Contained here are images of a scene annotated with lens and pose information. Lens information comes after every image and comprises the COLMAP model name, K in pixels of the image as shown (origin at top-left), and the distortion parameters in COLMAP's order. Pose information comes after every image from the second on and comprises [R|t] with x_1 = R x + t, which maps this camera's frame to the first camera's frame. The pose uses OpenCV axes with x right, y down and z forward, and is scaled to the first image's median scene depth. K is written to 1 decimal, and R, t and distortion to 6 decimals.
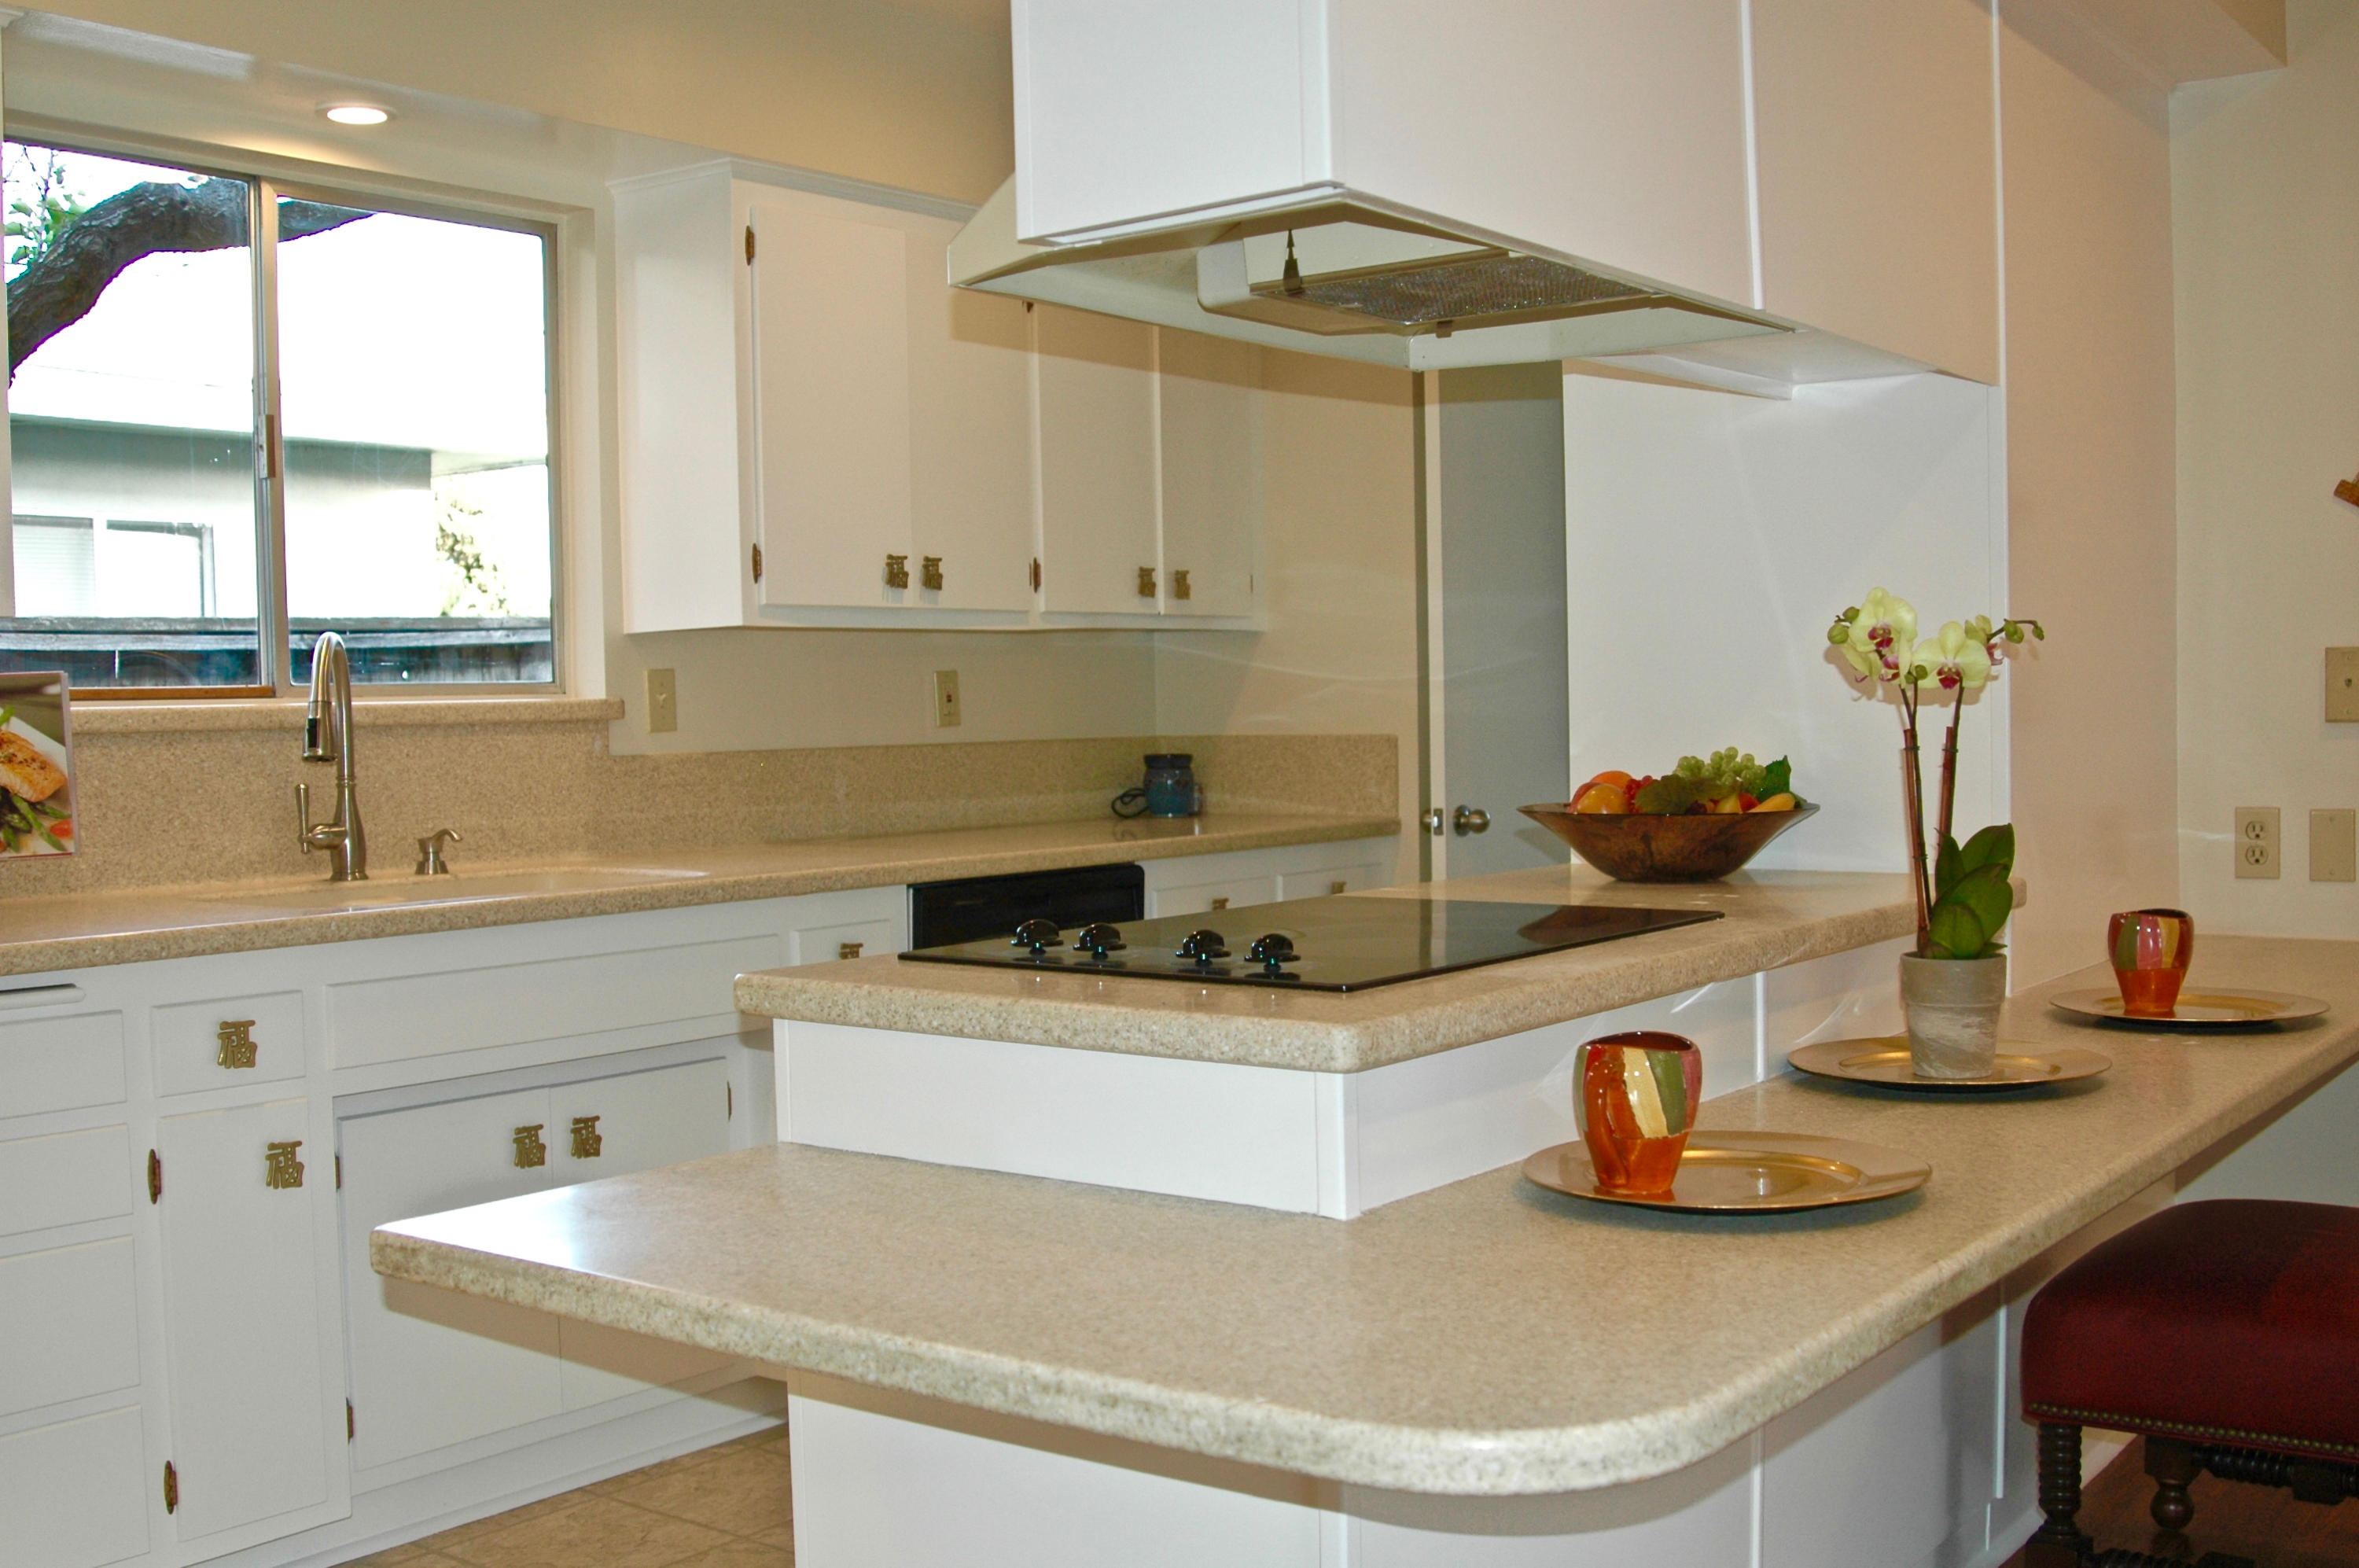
lens RADIAL K [[2452.1, 0, 1186.0], [0, 2452.1, 826.8], [0, 0, 1]] dist [-0.178858, 0.148160]
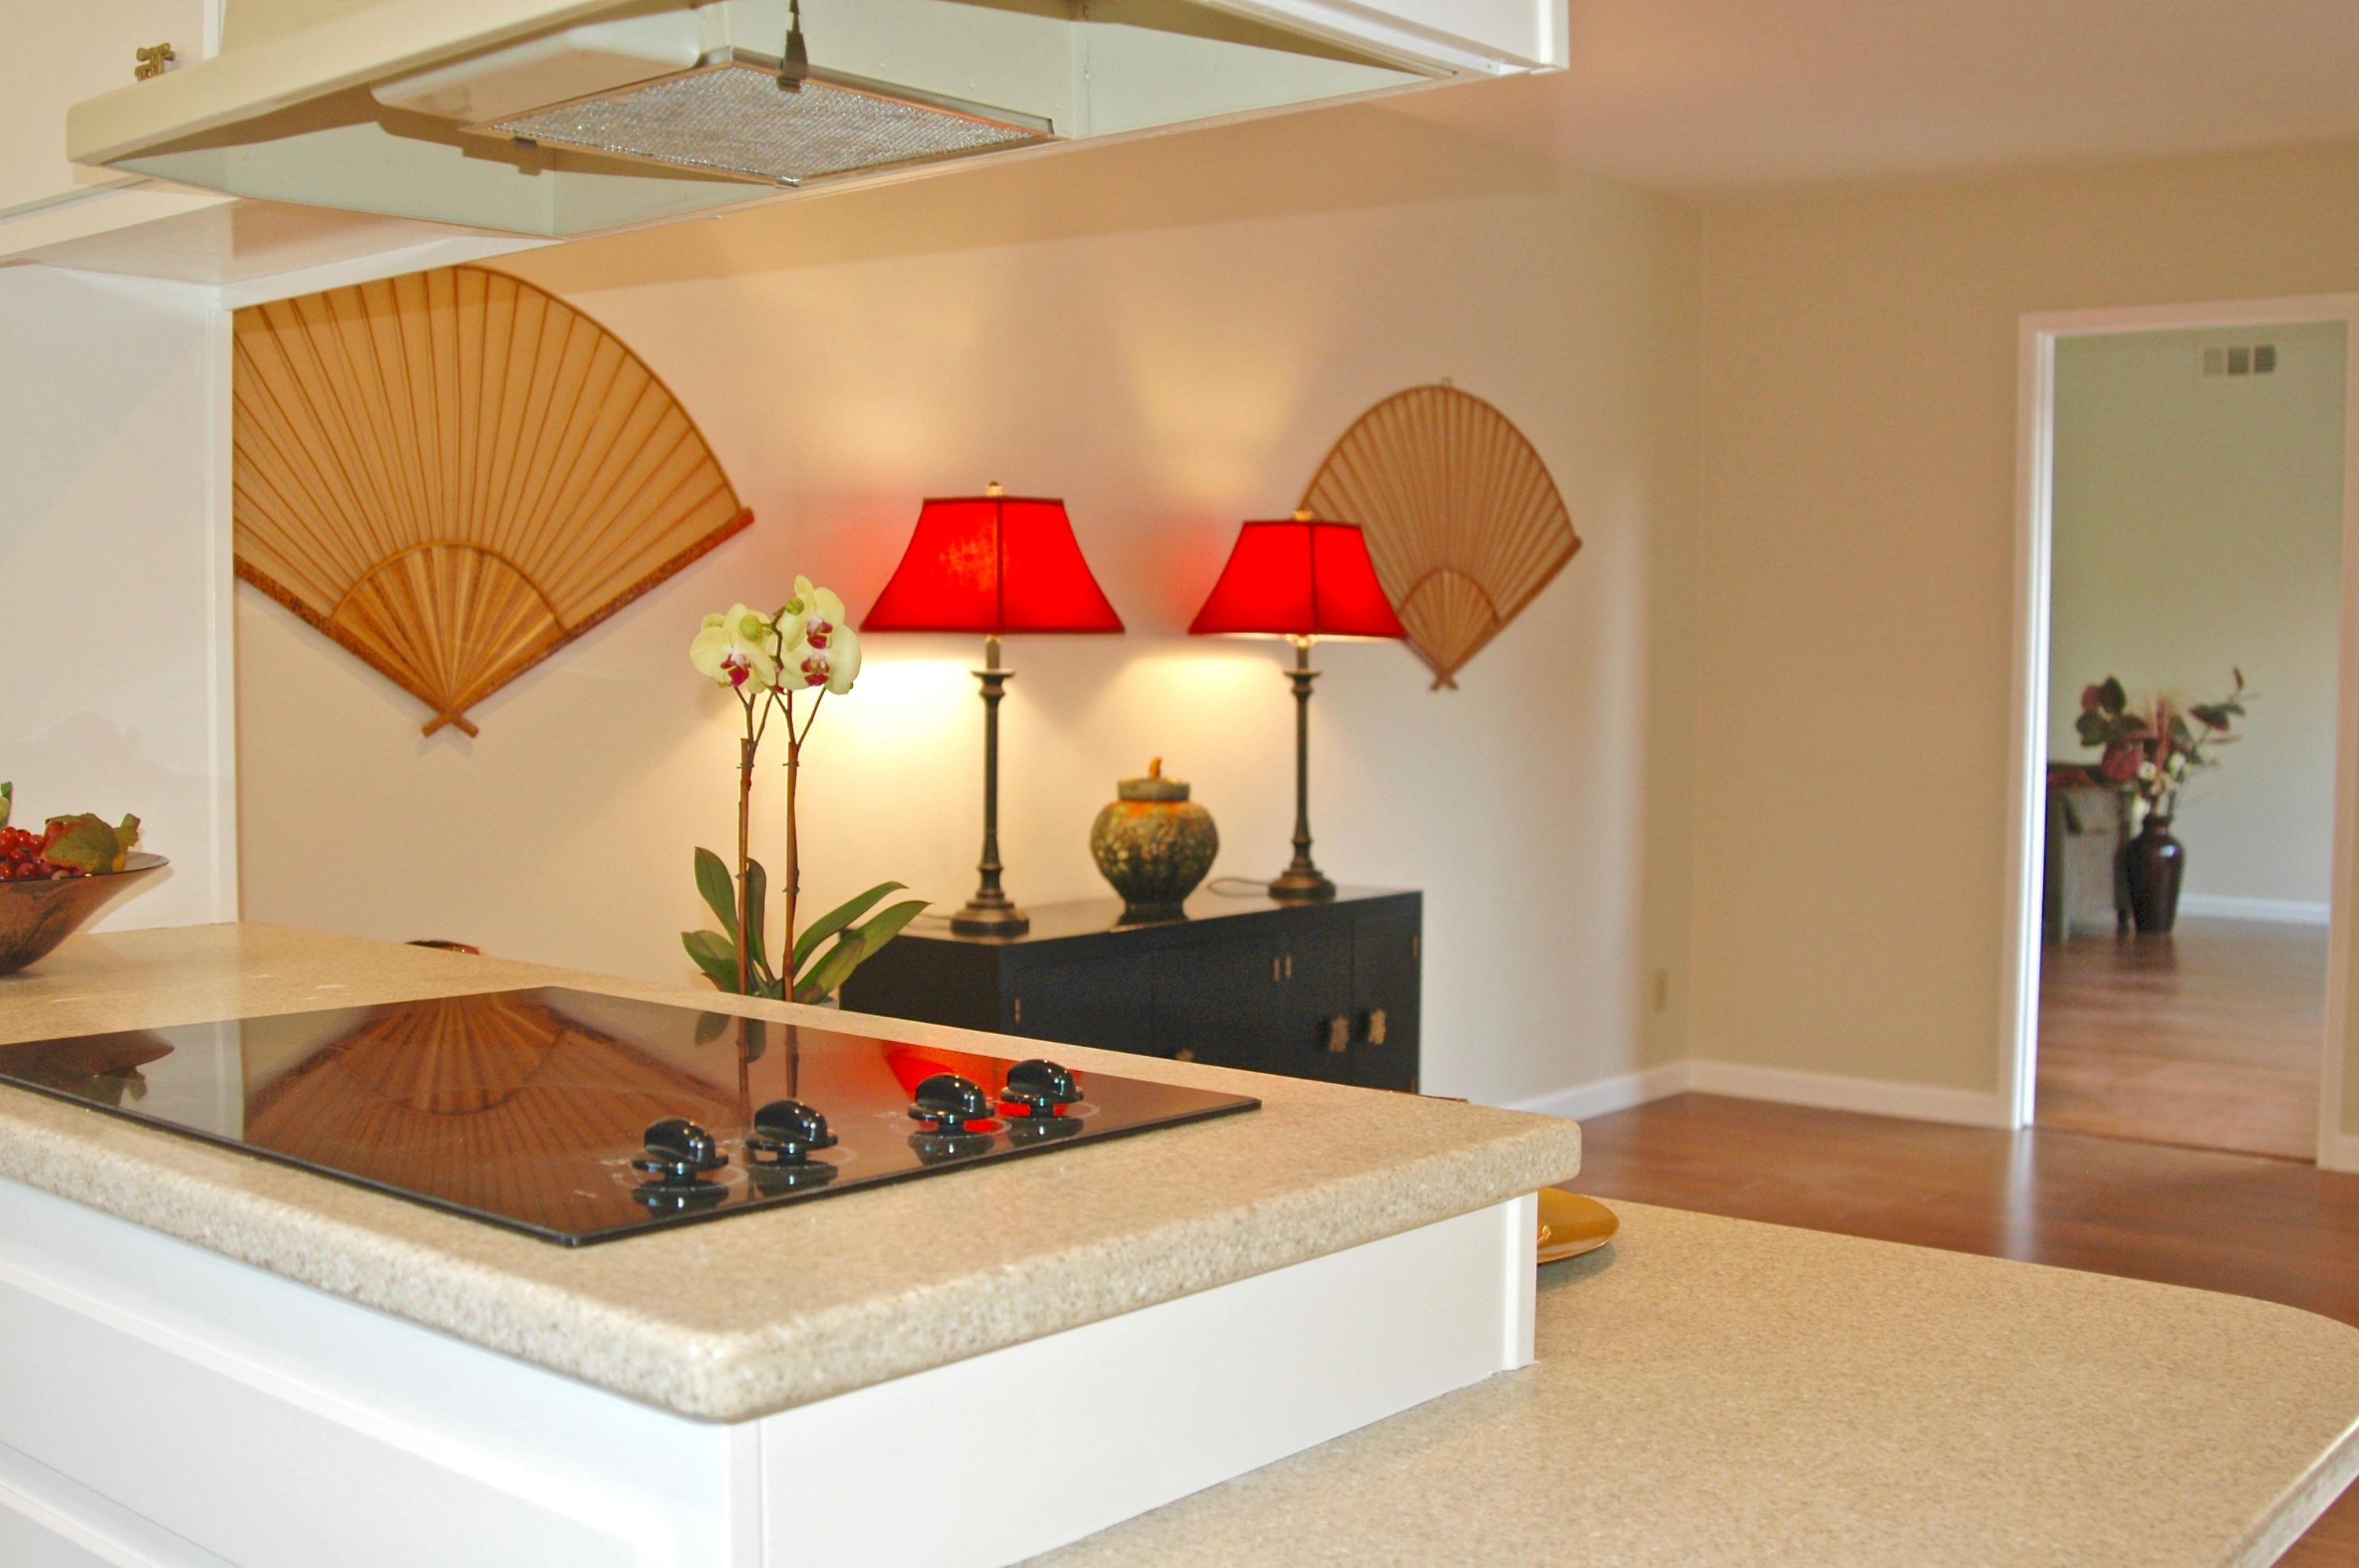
lens RADIAL K [[2452.1, 0, 1186.0], [0, 2452.1, 826.8], [0, 0, 1]] dist [-0.178858, 0.148160]
pose [[0.052714, -0.045749, 0.997561, -0.694989], [0.045511, 0.998022, 0.043365, -0.052763], [-0.997572, 0.043114, 0.054692, 1.010957]]
